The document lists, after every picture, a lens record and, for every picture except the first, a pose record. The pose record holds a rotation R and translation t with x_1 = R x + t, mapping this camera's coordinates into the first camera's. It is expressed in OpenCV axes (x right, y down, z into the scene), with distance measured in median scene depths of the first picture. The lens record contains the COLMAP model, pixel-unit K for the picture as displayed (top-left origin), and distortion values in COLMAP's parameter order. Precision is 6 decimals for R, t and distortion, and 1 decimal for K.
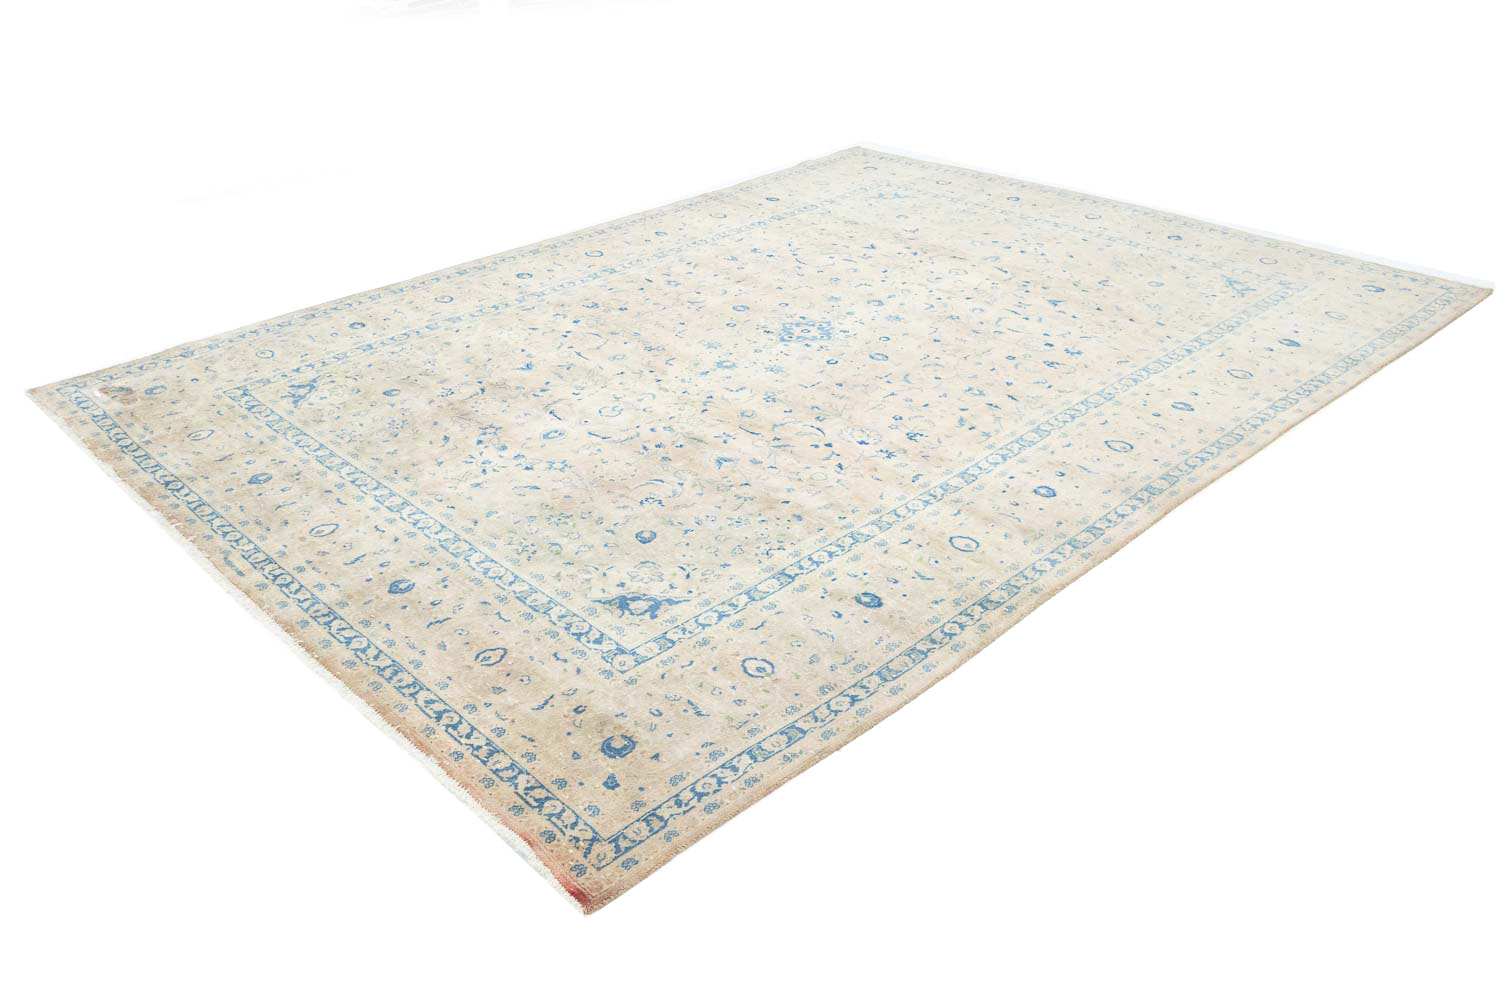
lens RADIAL K [[1238.0, 0, 741.6], [0, 1238.0, 504.2], [0, 0, 1]] dist [0.007592, -0.014233]
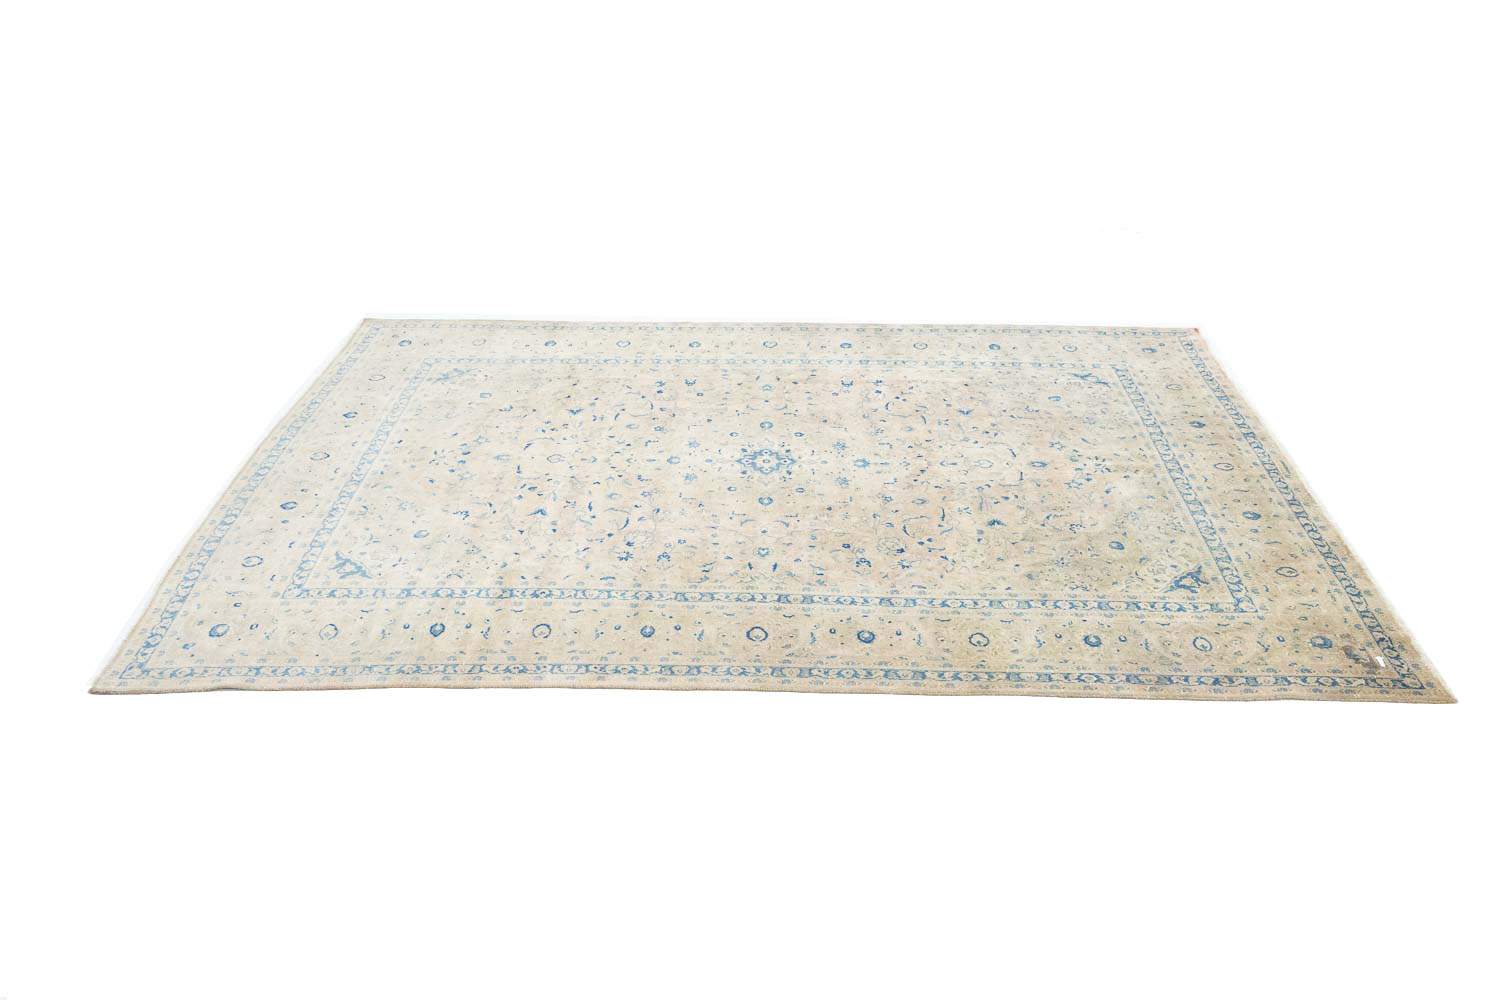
lens RADIAL K [[1238.0, 0, 733.6], [0, 1238.0, 501.1], [0, 0, 1]] dist [0.007592, -0.014233]
pose [[-0.685103, -0.351299, 0.638140, -0.797059], [0.377874, 0.577556, 0.723630, -1.133332], [-0.622772, 0.736898, -0.262938, 1.574307]]
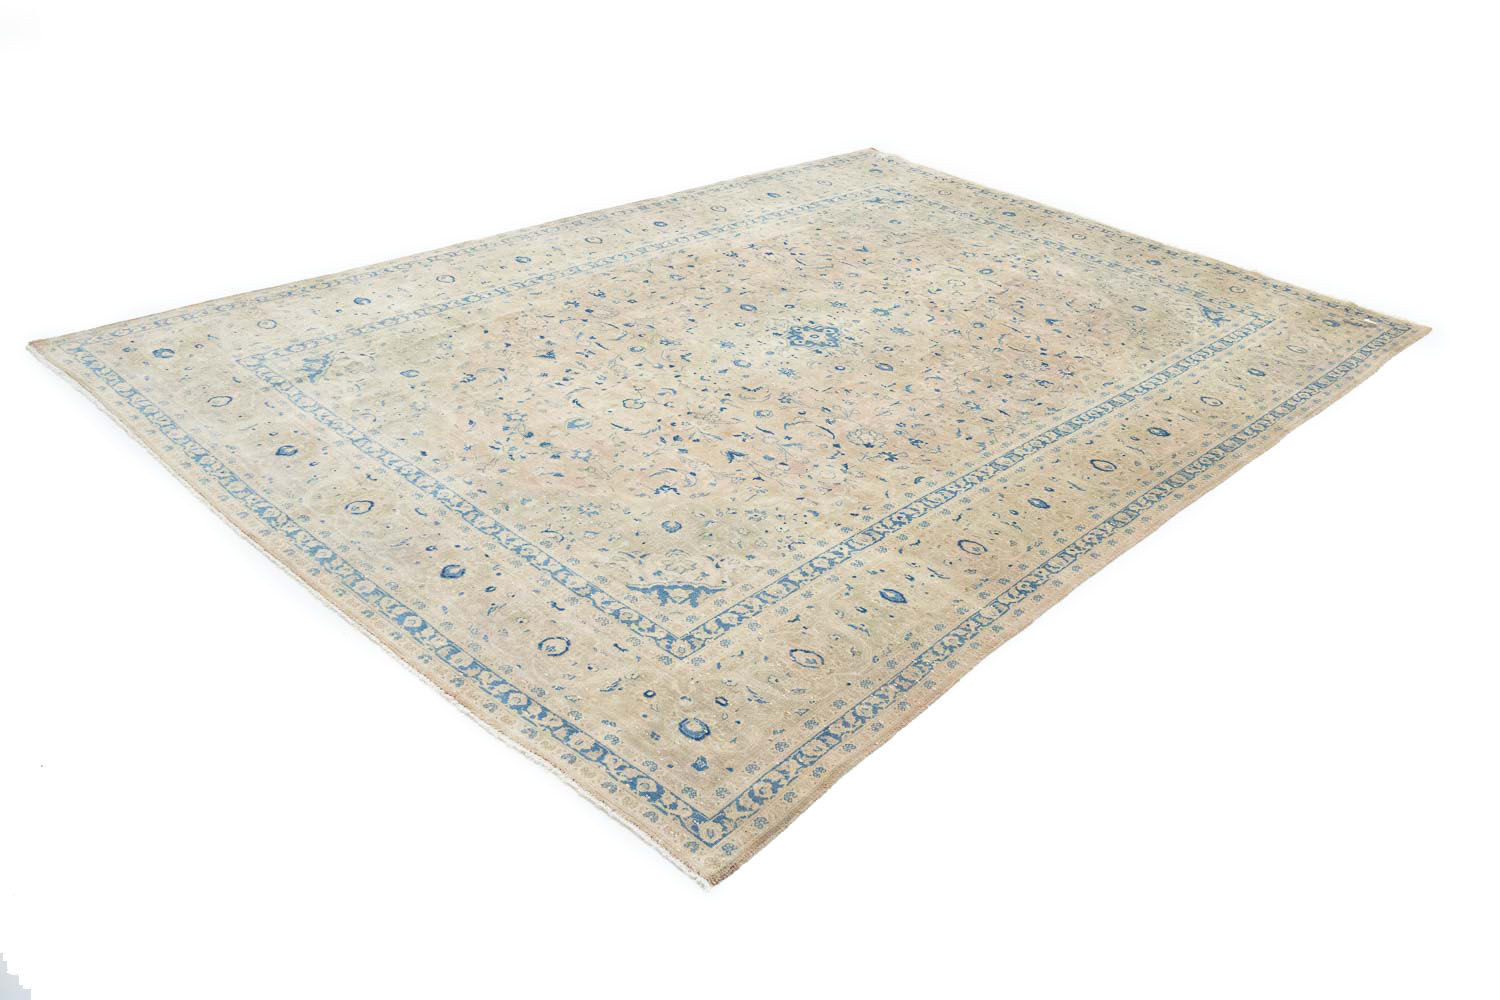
lens RADIAL K [[1238.0, 0, 729.9], [0, 1238.0, 496.8], [0, 0, 1]] dist [0.007592, -0.014233]
pose [[-0.998341, -0.040342, -0.041092, 0.185394], [-0.055401, 0.478224, 0.876489, -1.137629], [-0.015709, 0.877311, -0.479665, 1.877887]]
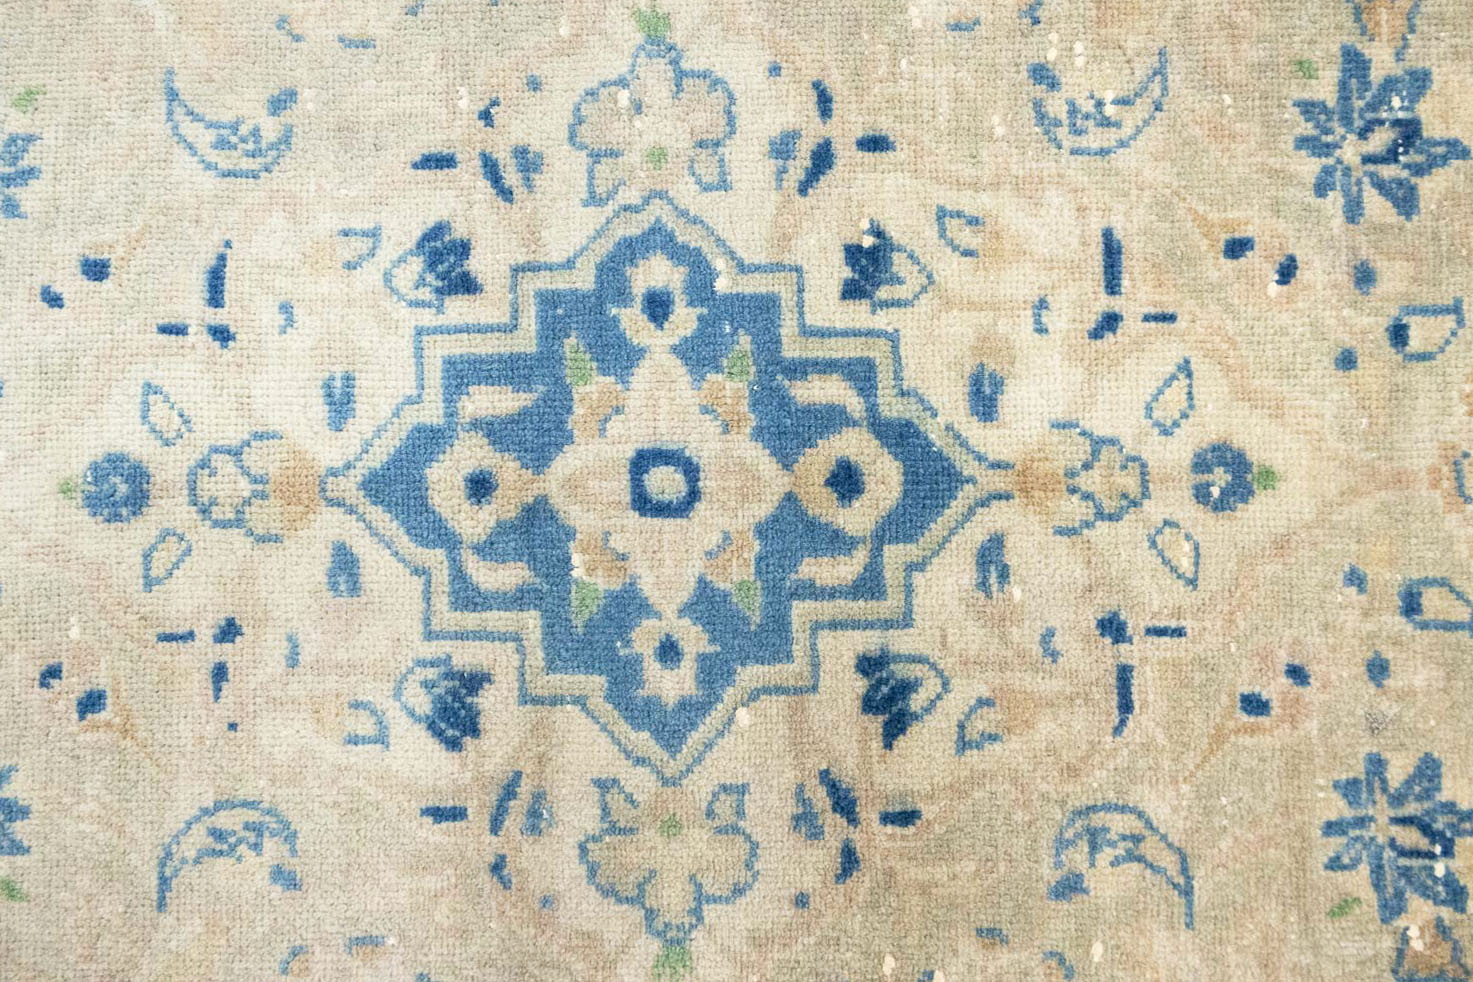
lens RADIAL K [[1215.7, 0, 738.7], [0, 1215.7, 491.4], [0, 0, 1]] dist [0.007592, -0.014233]
pose [[-0.718553, -0.690401, 0.083831, 0.041789], [0.378369, -0.286937, 0.880059, -0.281818], [-0.583539, 0.664089, 0.467405, 1.093524]]
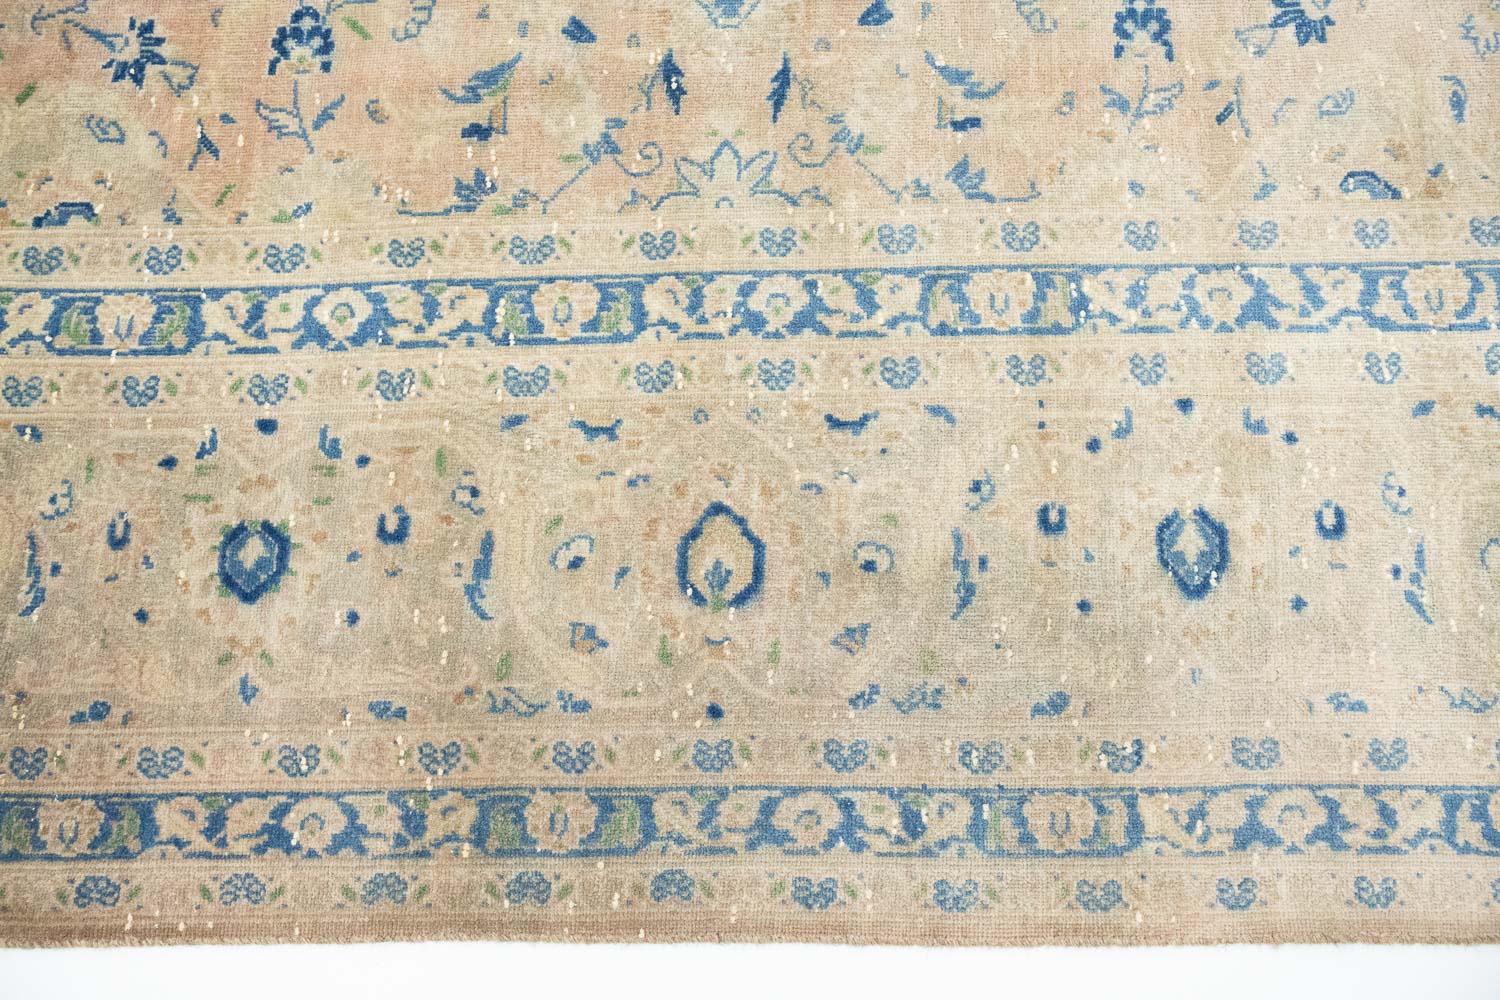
lens RADIAL K [[1238.0, 0, 746.6], [0, 1238.0, 500.5], [0, 0, 1]] dist [0.007592, -0.014233]
pose [[0.717922, 0.682960, -0.134735, 0.322824], [-0.345987, 0.518026, 0.782268, -0.259097], [0.604054, -0.514990, 0.608197, 0.807627]]
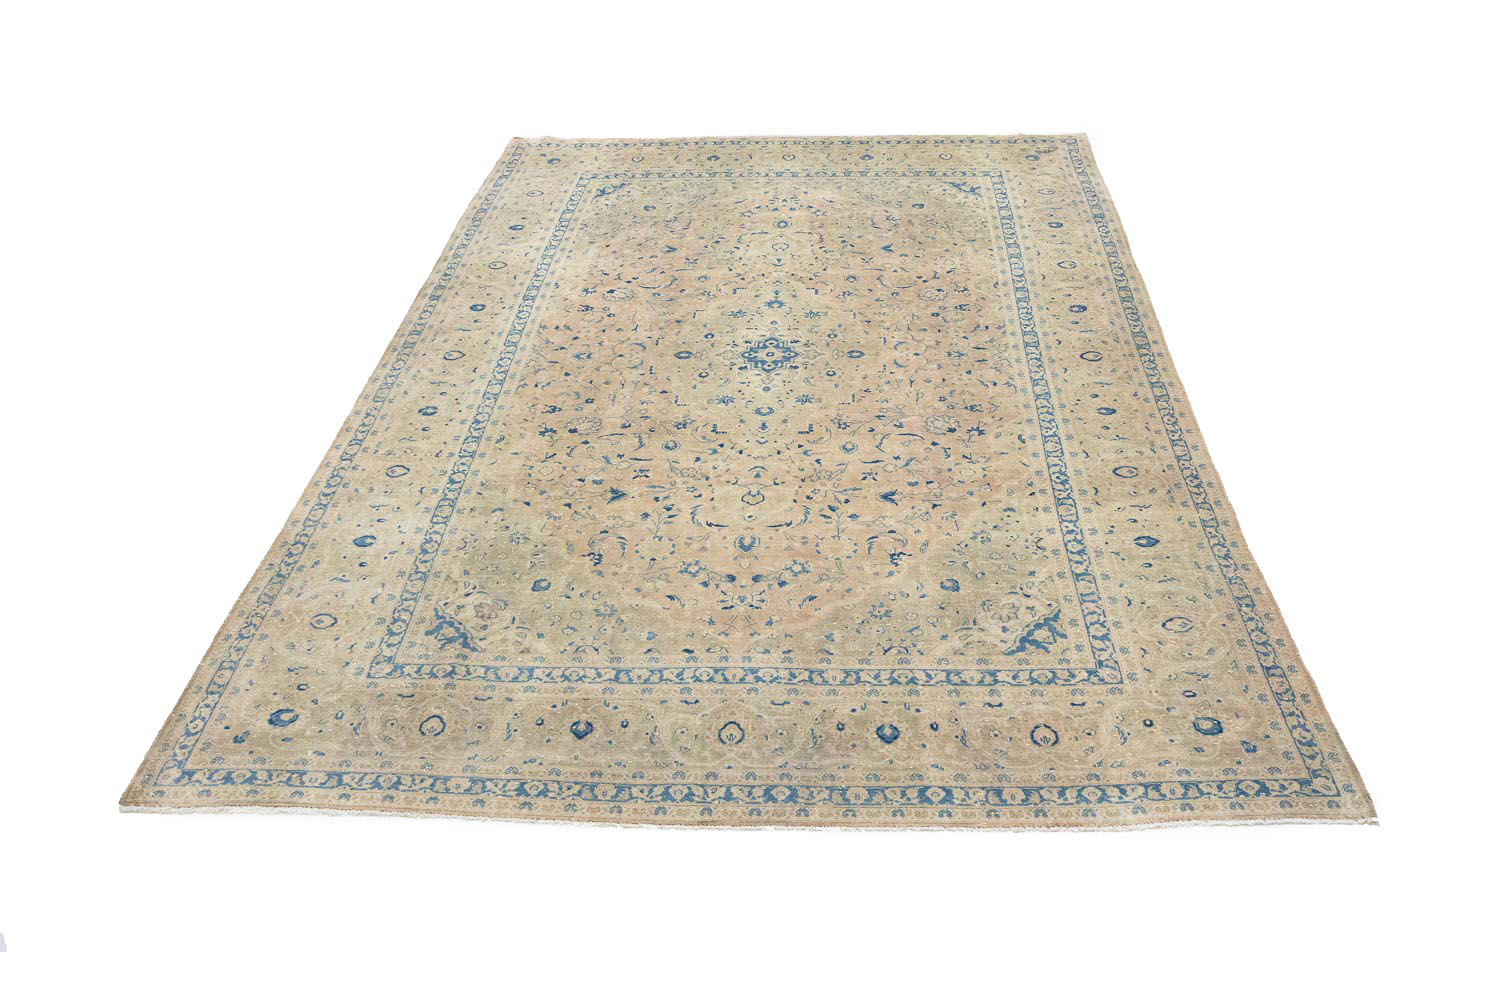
lens RADIAL K [[1238.0, 0, 734.9], [0, 1238.0, 459.0], [0, 0, 1]] dist [0.007592, -0.014233]
pose [[-0.753349, 0.431780, -0.496015, 0.758447], [-0.278895, 0.473295, 0.835589, -1.155070], [0.595552, 0.767827, -0.236135, 1.520555]]
